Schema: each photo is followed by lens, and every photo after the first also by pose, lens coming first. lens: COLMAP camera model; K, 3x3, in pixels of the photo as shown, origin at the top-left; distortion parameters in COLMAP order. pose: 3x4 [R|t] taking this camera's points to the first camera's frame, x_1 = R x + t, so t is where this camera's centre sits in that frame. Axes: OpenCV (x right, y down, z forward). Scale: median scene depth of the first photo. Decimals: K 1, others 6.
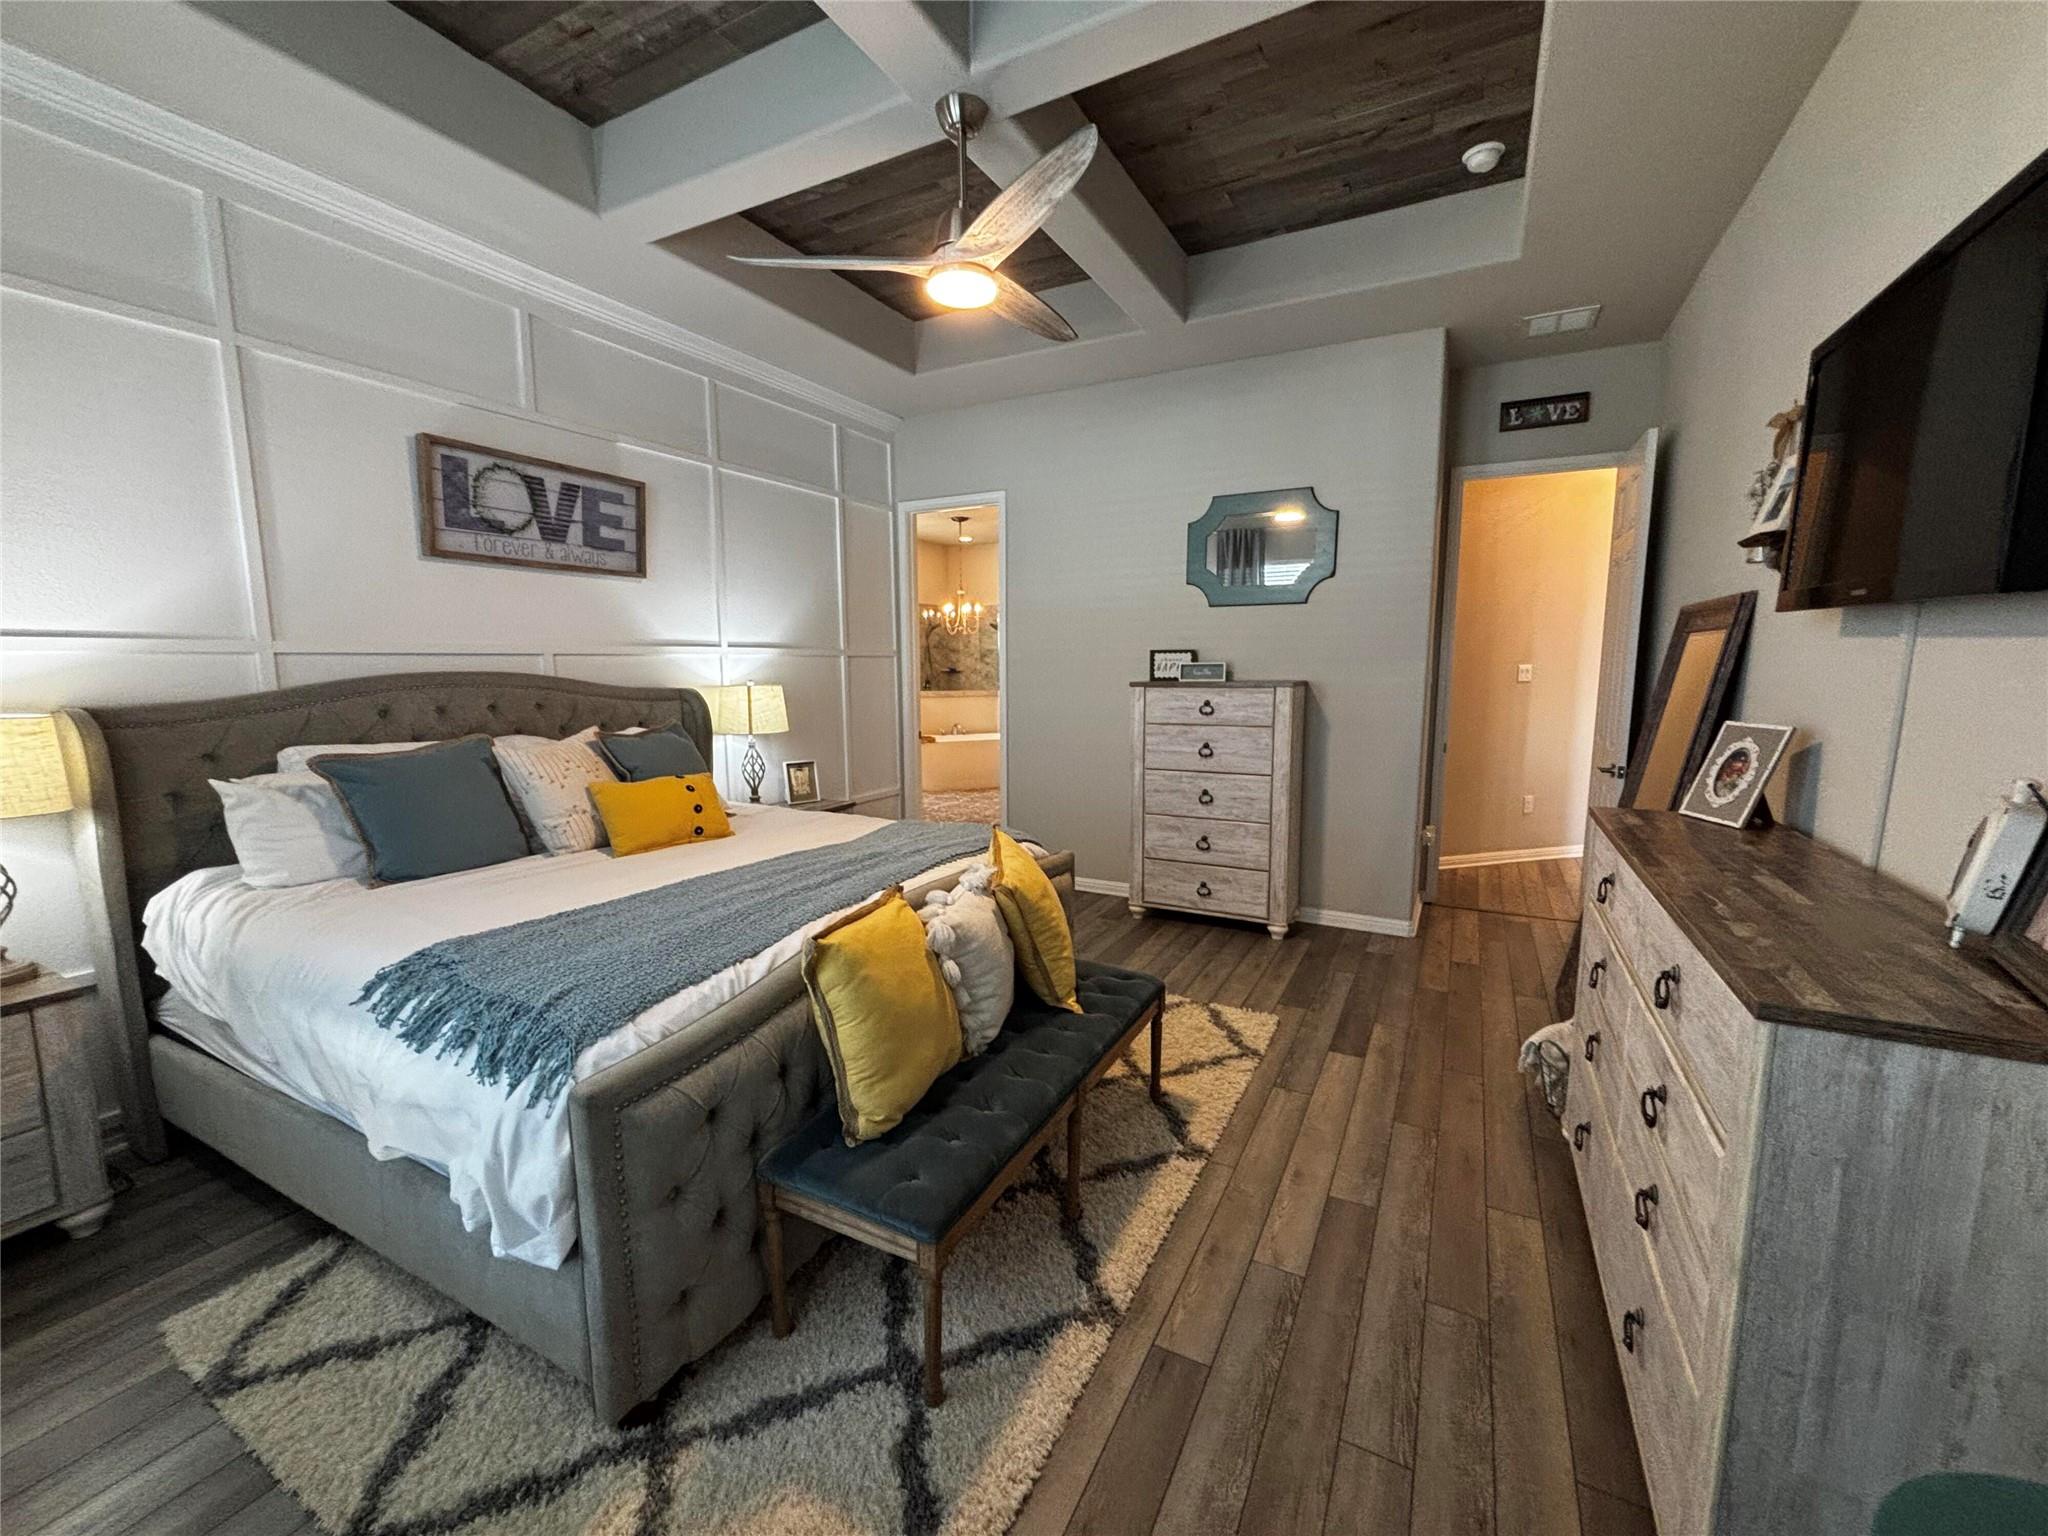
lens RADIAL K [[829.5, 0, 1023.3], [0, 829.5, 772.8], [0, 0, 1]] dist [-0.002011, 0.001290]
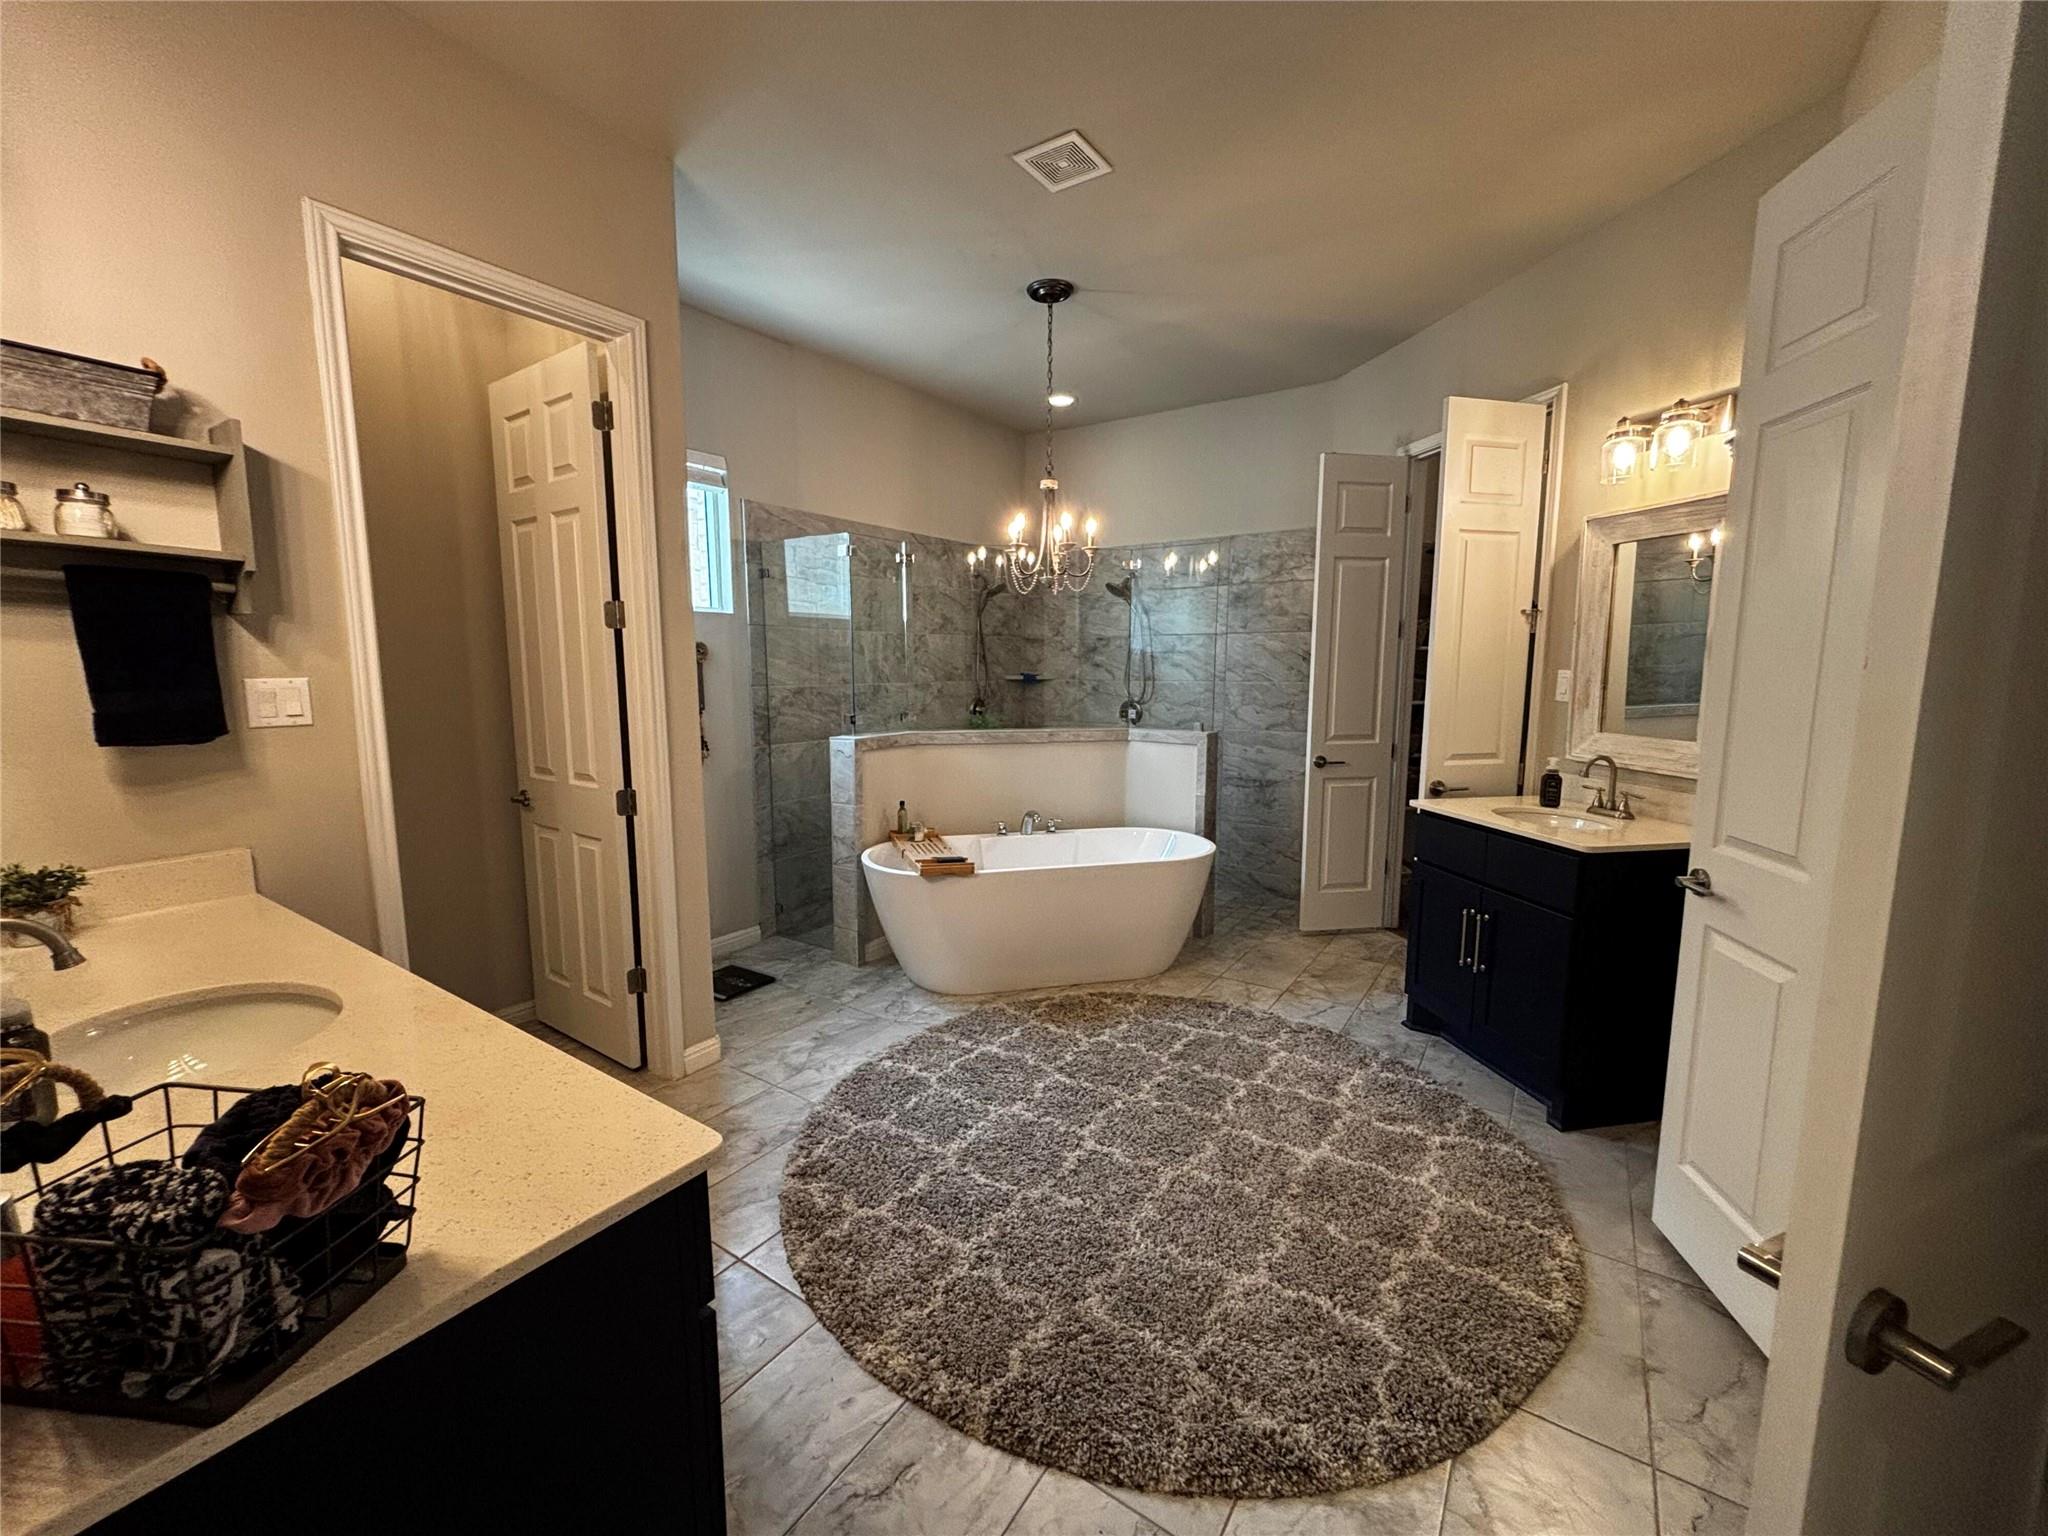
lens RADIAL K [[829.5, 0, 1020.5], [0, 829.5, 771.5], [0, 0, 1]] dist [-0.002011, 0.001290]
pose [[0.994637, 0.017587, -0.101917, -0.041756], [-0.017631, 0.999844, 0.000472, -0.074382], [0.101909, 0.001327, 0.994793, 0.547042]]
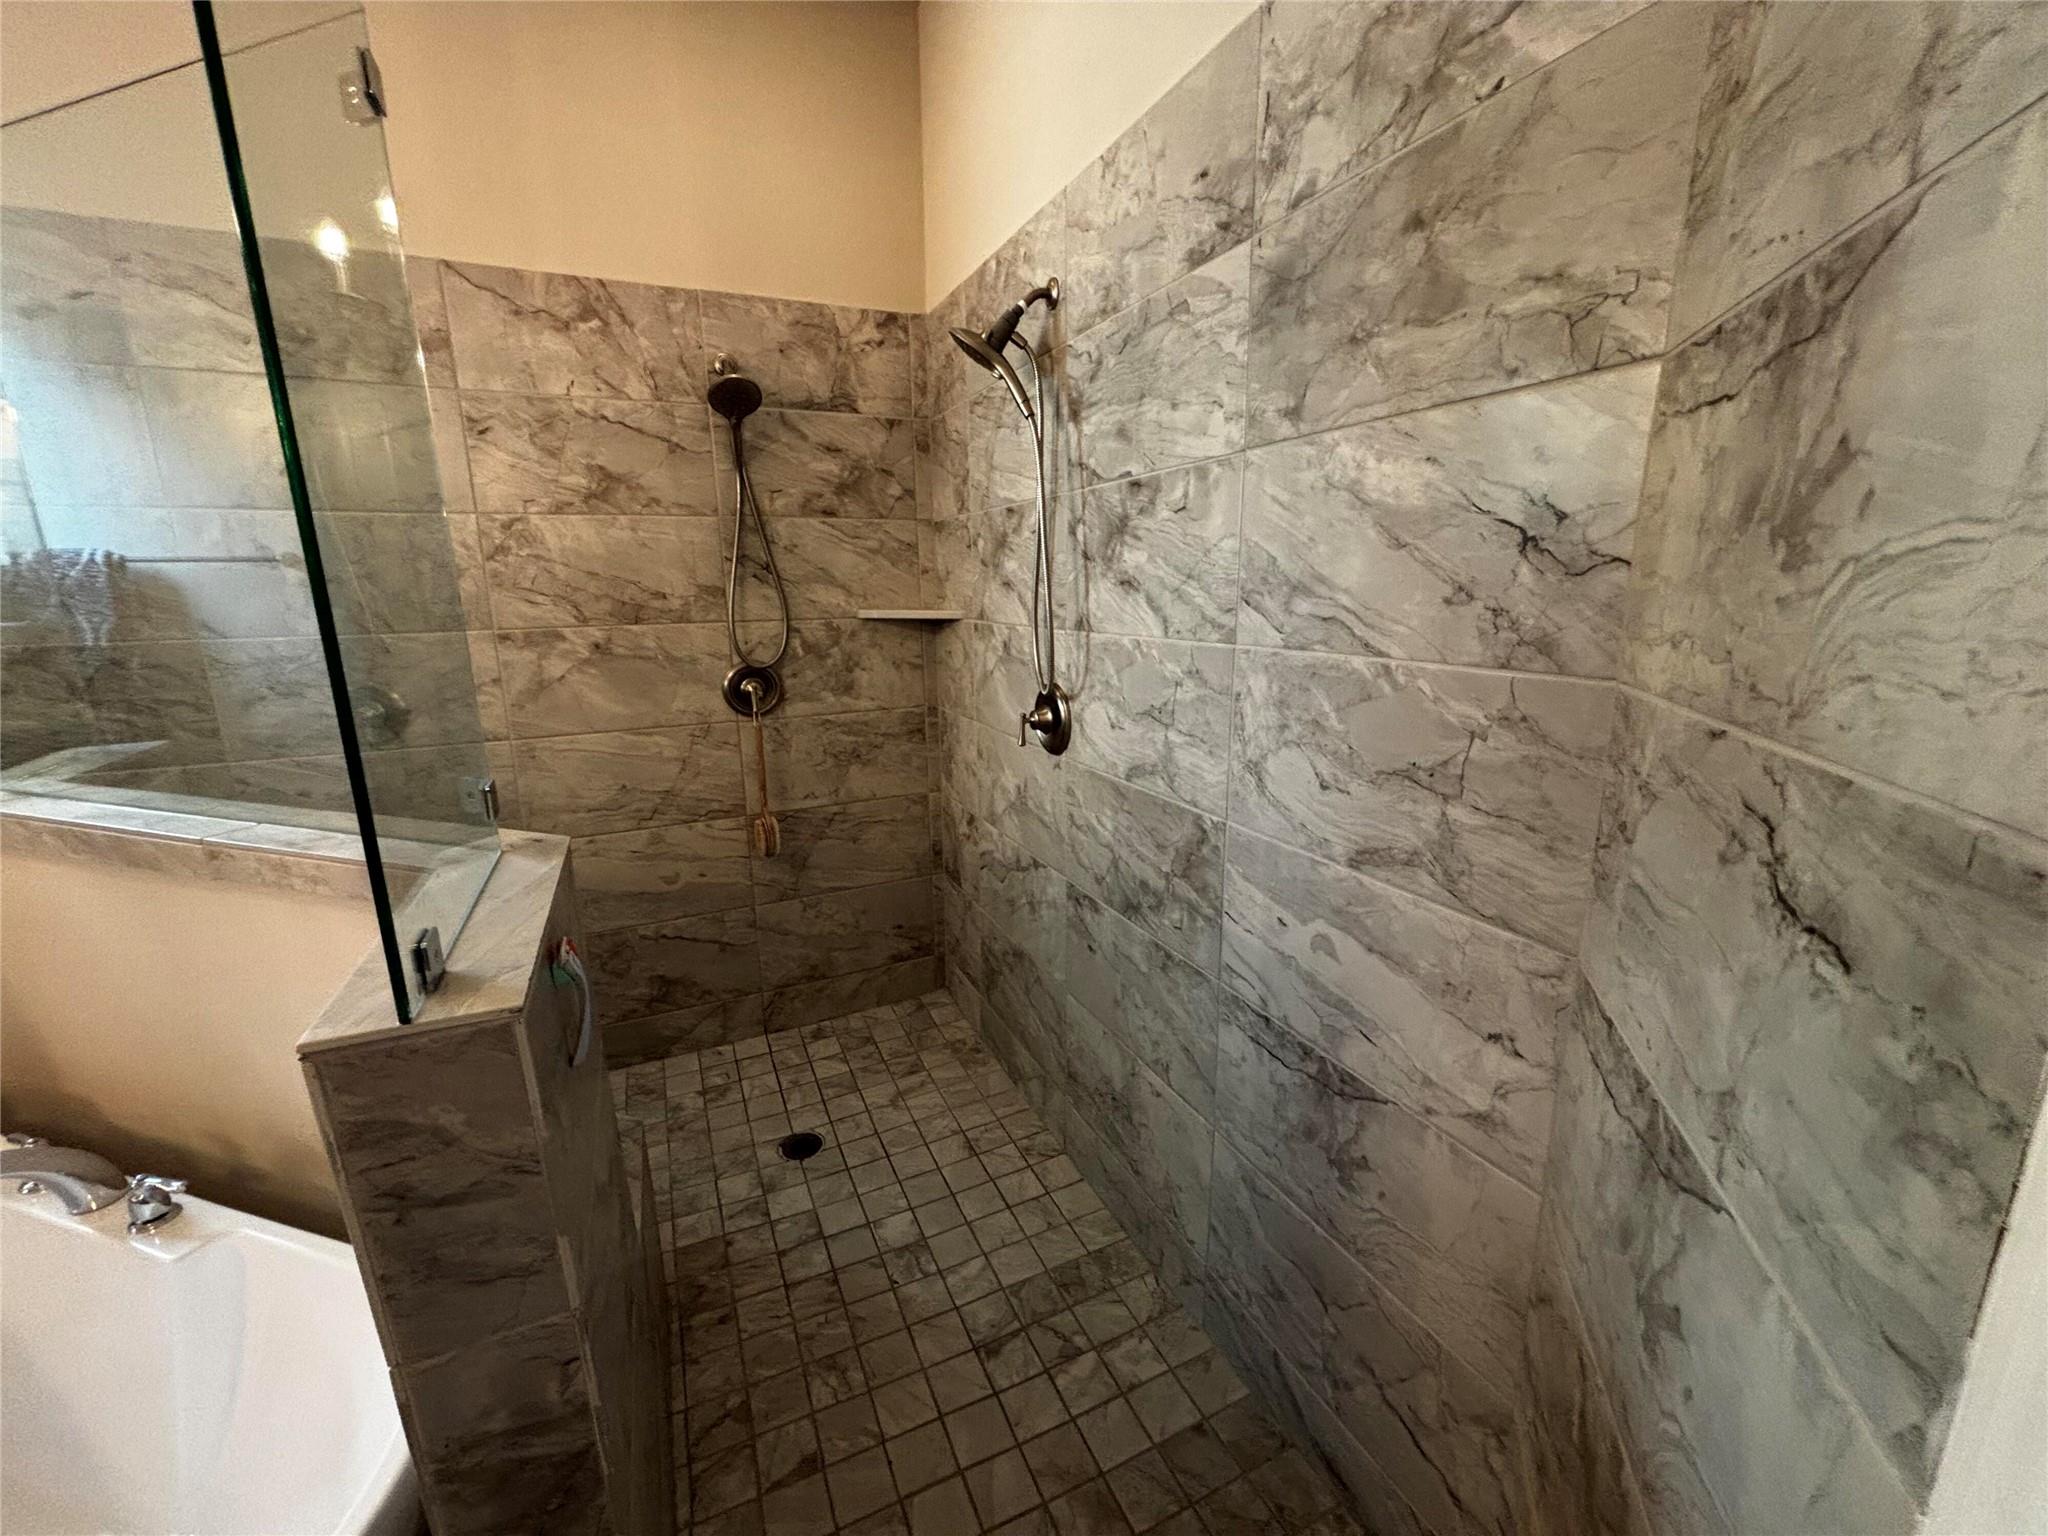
lens RADIAL K [[829.5, 0, 1025.5], [0, 829.5, 764.3], [0, 0, 1]] dist [-0.002011, 0.001290]
pose [[0.788604, 0.127403, -0.601558, 0.067601], [-0.071034, 0.990626, 0.116683, -0.118573], [0.610784, -0.049286, 0.790262, 0.884912]]
